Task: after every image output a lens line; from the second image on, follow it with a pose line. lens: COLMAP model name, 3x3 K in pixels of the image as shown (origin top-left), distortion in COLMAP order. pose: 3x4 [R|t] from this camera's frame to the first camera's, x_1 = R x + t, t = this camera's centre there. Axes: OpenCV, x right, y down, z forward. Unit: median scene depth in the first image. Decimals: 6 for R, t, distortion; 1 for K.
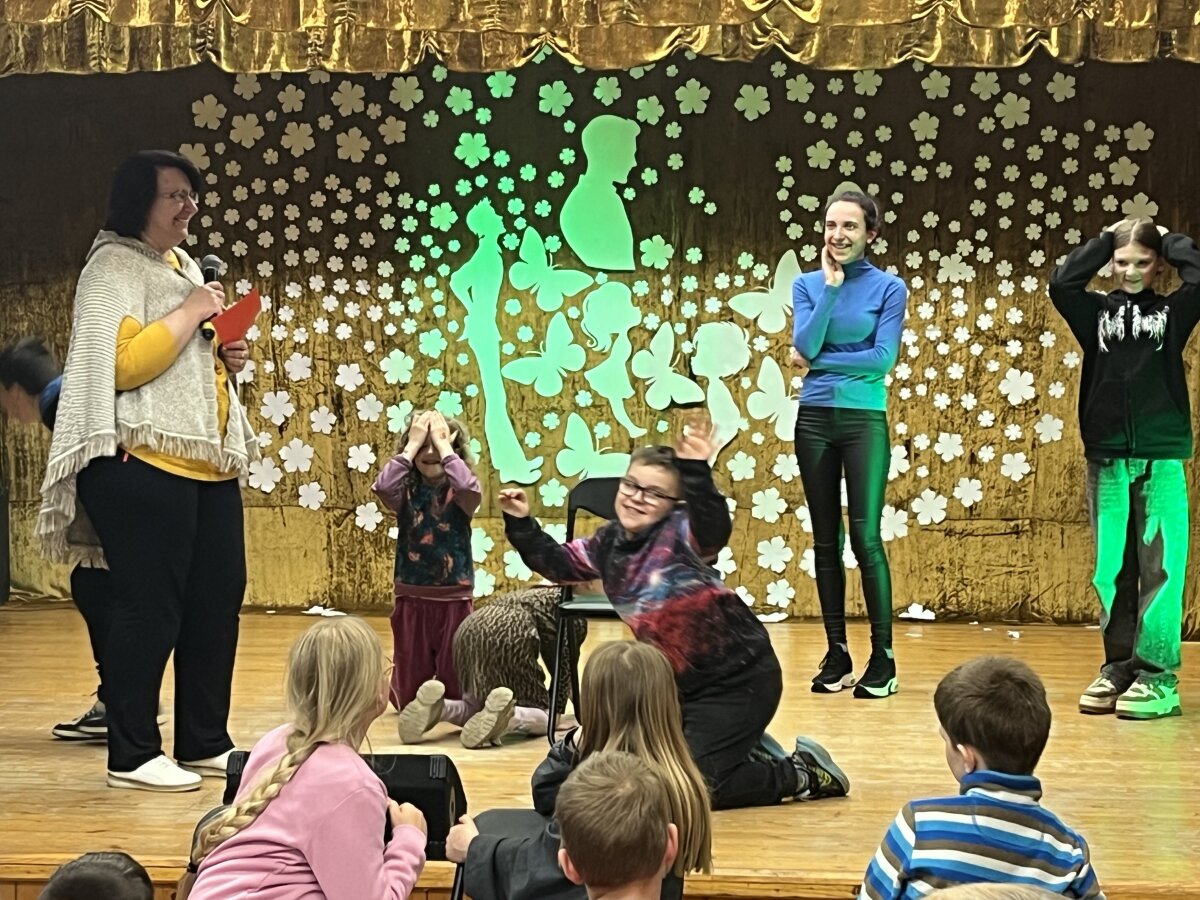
lens RADIAL K [[2843.5, 0, 575.5], [0, 2843.5, 450.9], [0, 0, 1]] dist [0.232825, -0.950065]
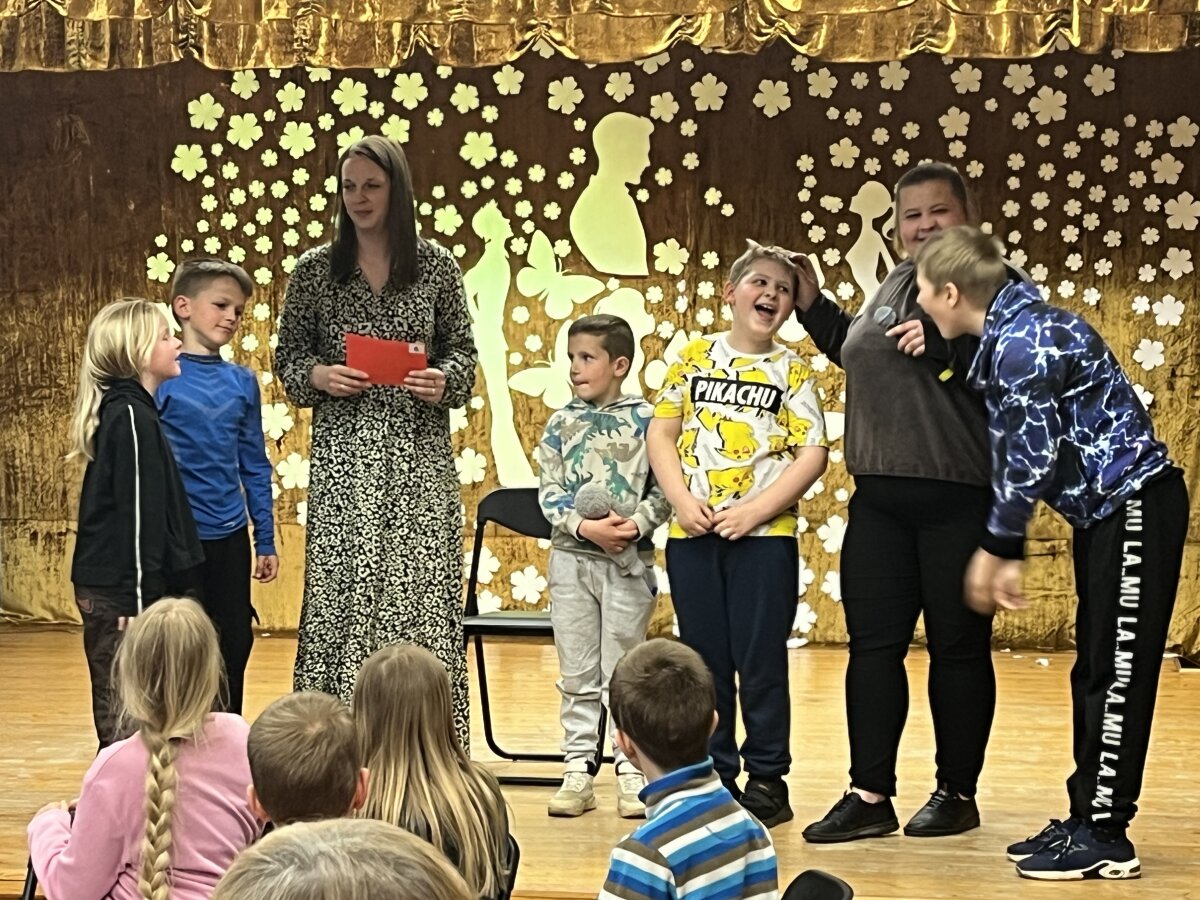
lens RADIAL K [[3047.9, 0, 551.9], [0, 3047.9, 451.8], [0, 0, 1]] dist [0.179309, -0.055786]
pose [[0.998351, 0.001297, -0.057395, 0.047691], [-0.001905, 0.999943, -0.010546, 0.005960], [0.057378, 0.010638, 0.998296, -0.014408]]
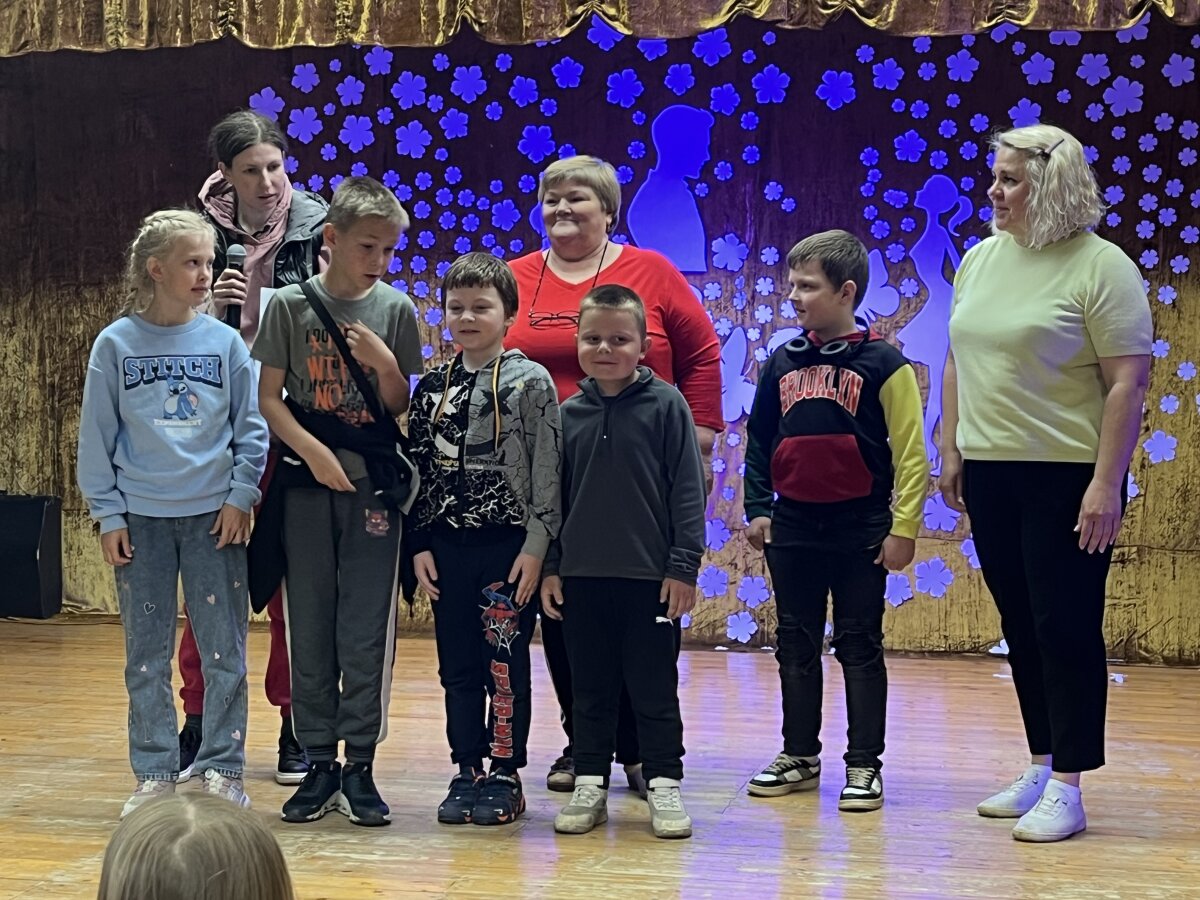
lens RADIAL K [[2234.8, 0, 558.5], [0, 2234.8, 454.1], [0, 0, 1]] dist [0.177945, -0.632191]
pose [[0.994775, 0.013230, -0.101234, 0.048230], [-0.013929, 0.999884, -0.006207, 0.001520], [0.101140, 0.007584, 0.994843, 0.269489]]
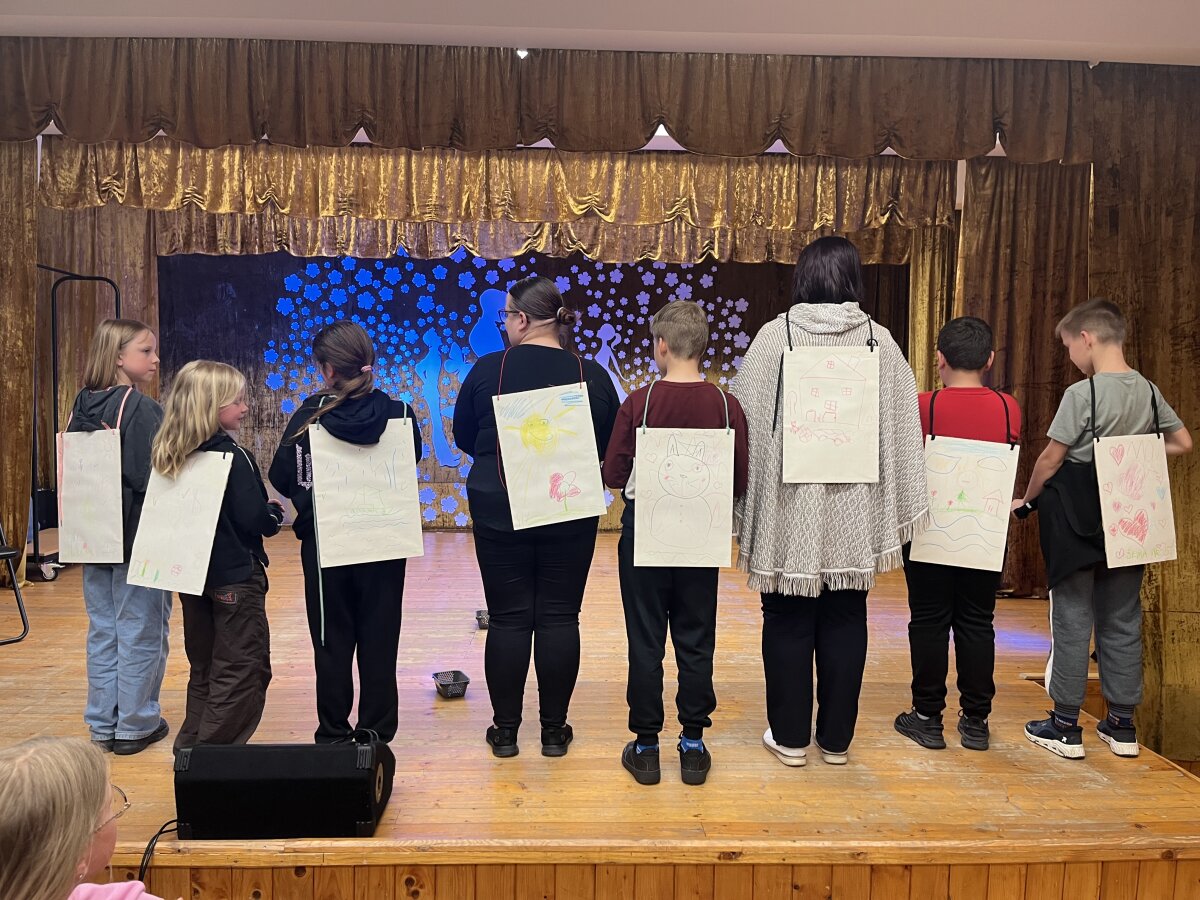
lens RADIAL K [[921.8, 0, 600.0], [0, 921.8, 450.0], [0, 0, 1]] dist [0.074896, -0.090738]
pose [[0.990587, 0.001869, 0.136869, -0.002823], [-0.003852, 0.999891, 0.014225, -0.010676], [-0.136828, -0.014618, 0.990487, 0.325687]]
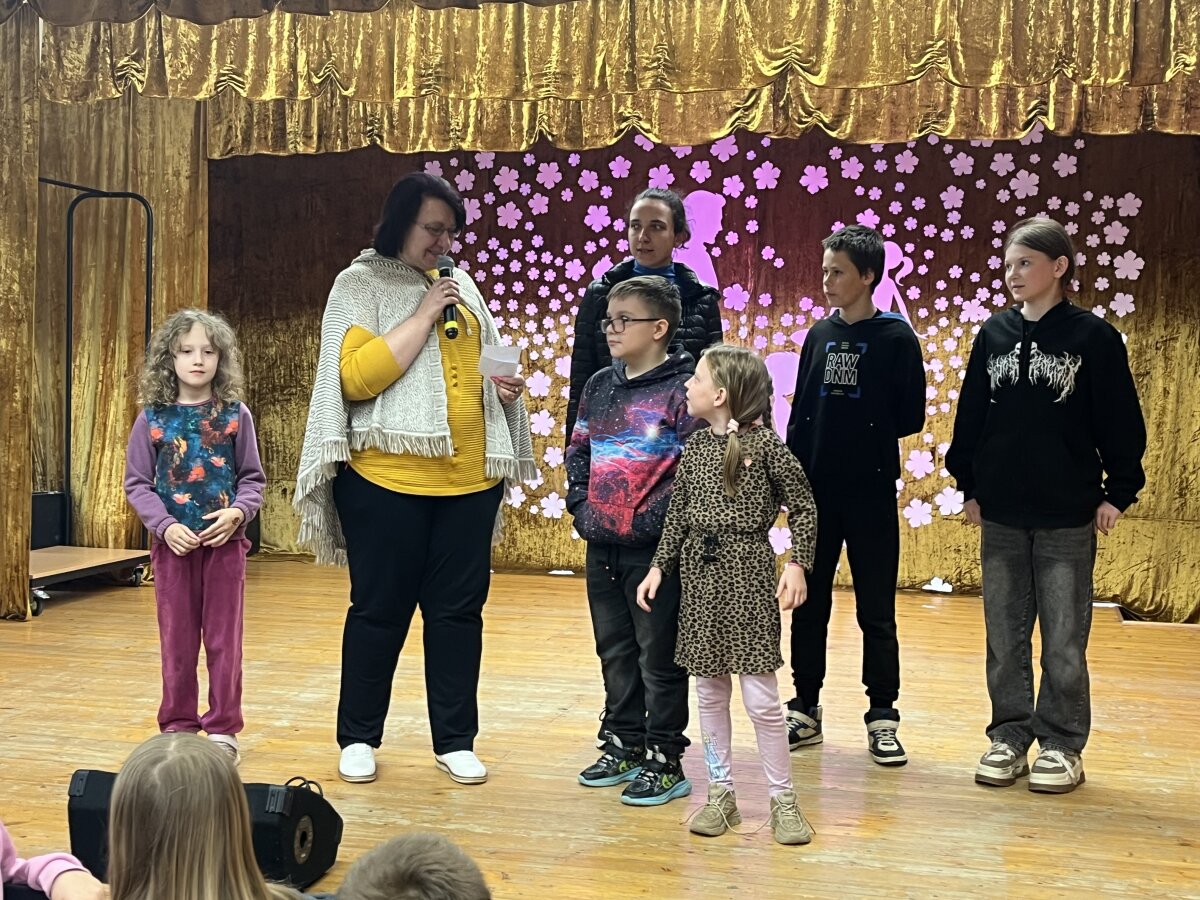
lens RADIAL K [[1650.8, 0, 566.2], [0, 1650.8, 450.7], [0, 0, 1]] dist [0.161191, -0.508392]
pose [[0.988506, 0.020251, -0.149817, 0.066537], [-0.019219, 0.999781, 0.008334, -0.005325], [0.149953, -0.005359, 0.988679, 0.252135]]
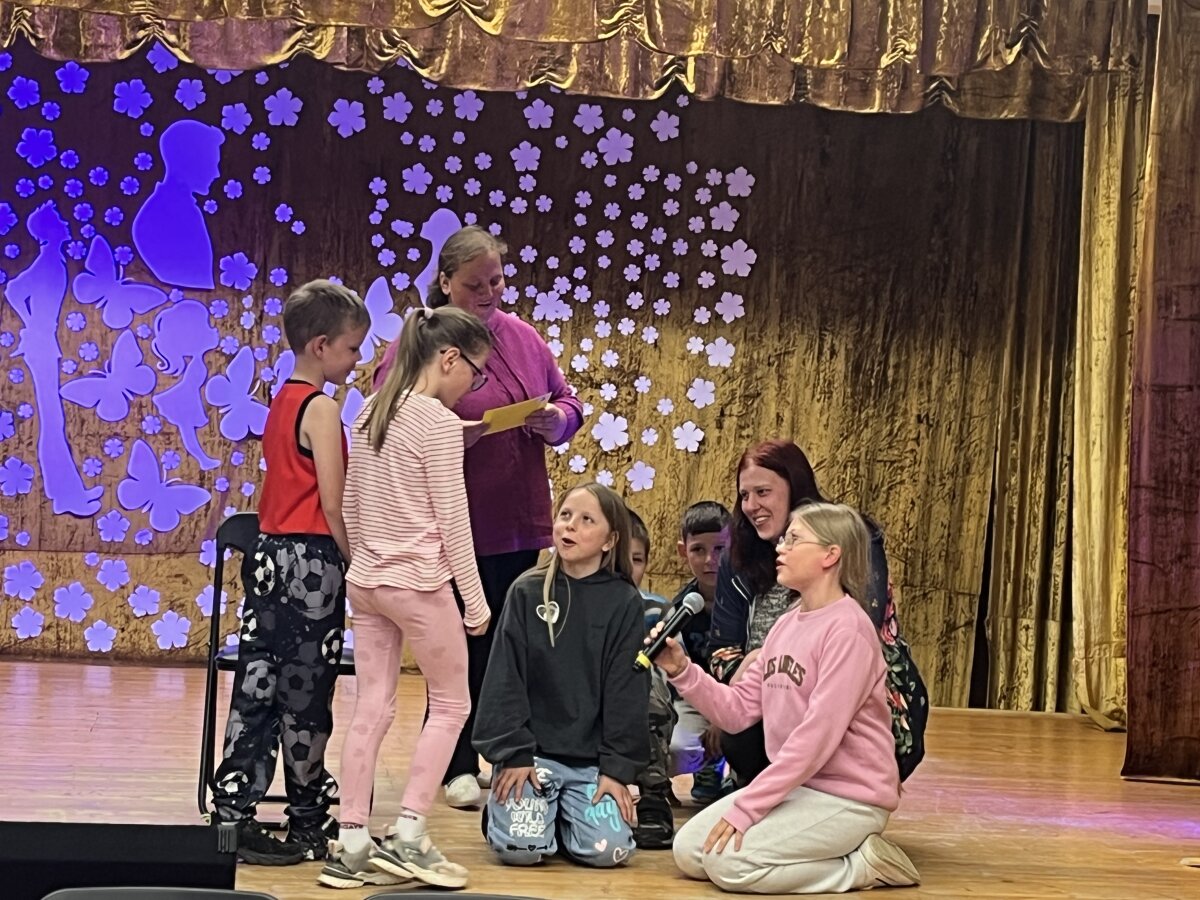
lens RADIAL K [[2863.7, 0, 600.0], [0, 2863.7, 450.0], [0, 0, 1]] dist [0.212893, -0.918787]
pose [[0.969434, 0.040303, 0.242018, -0.082500], [-0.036655, 0.999137, -0.019557, 0.002664], [-0.242597, 0.010088, 0.970075, 0.062168]]
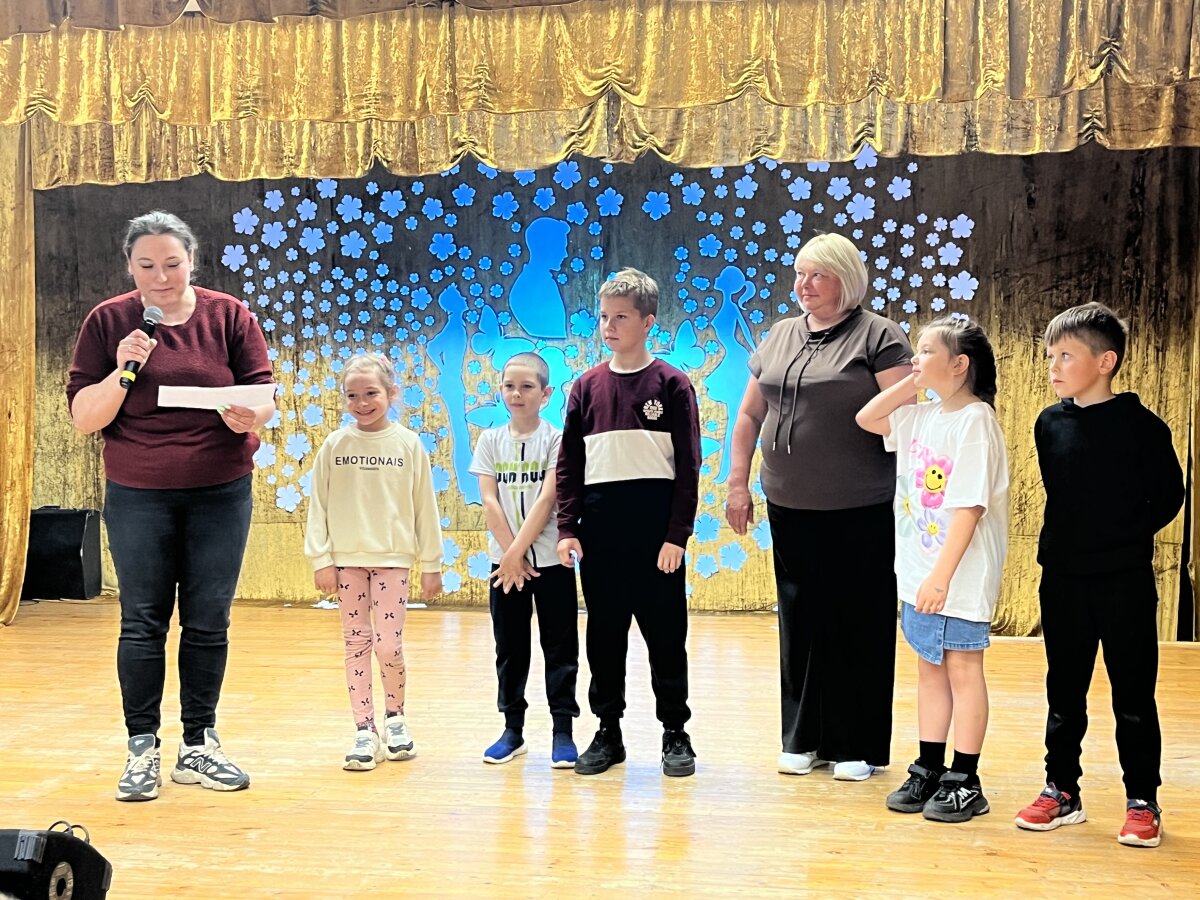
lens RADIAL K [[1640.5, 0, 581.3], [0, 1640.5, 447.6], [0, 0, 1]] dist [0.170466, -0.563641]
pose [[0.996919, -0.005230, -0.078270, 0.086018], [0.003867, 0.999838, -0.017551, -0.001015], [0.078349, 0.017194, 0.996778, 0.266653]]
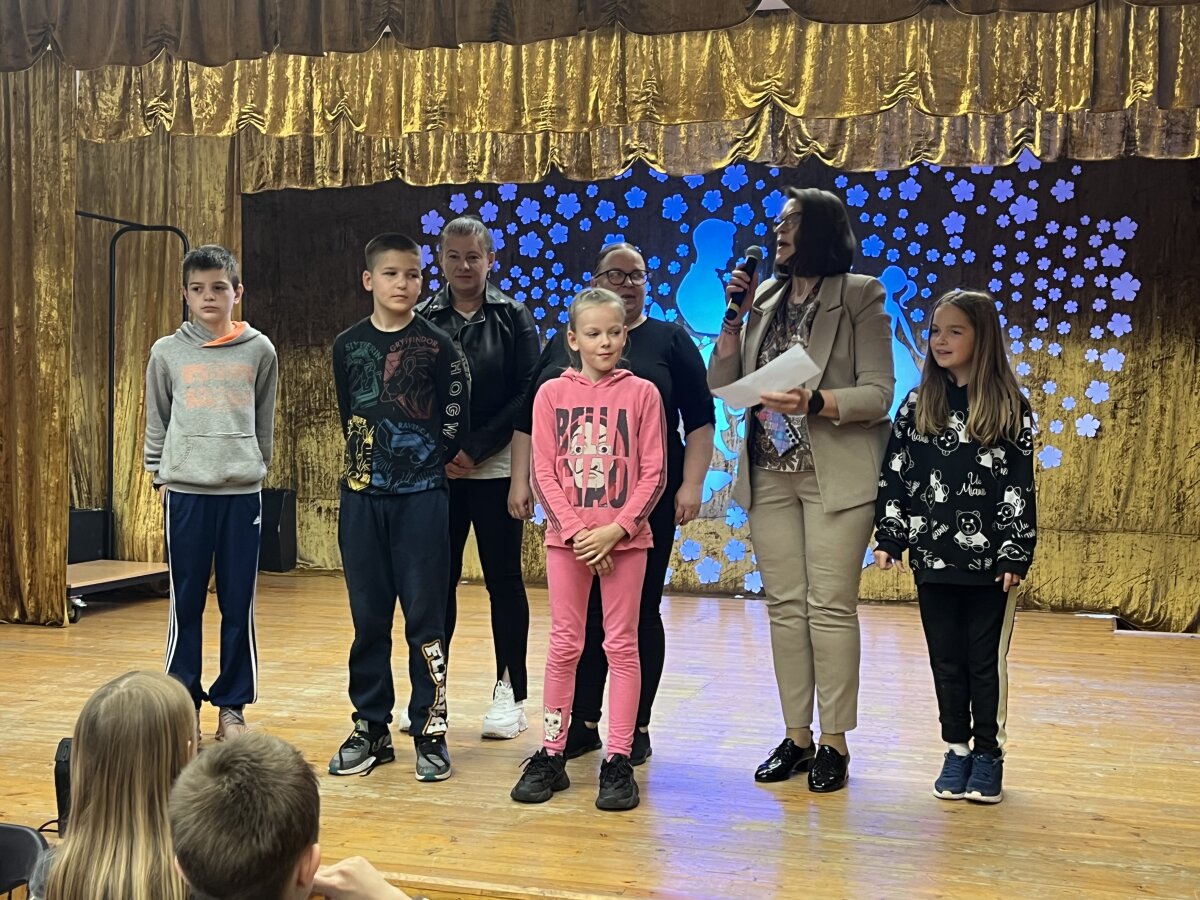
lens RADIAL K [[1638.7, 0, 567.7], [0, 1638.7, 457.6], [0, 0, 1]] dist [0.170501, -0.547503]
pose [[0.980905, 0.014619, -0.193938, 0.097377], [-0.016270, 0.999844, -0.006927, 0.001045], [0.193806, 0.009950, 0.980989, 0.230619]]
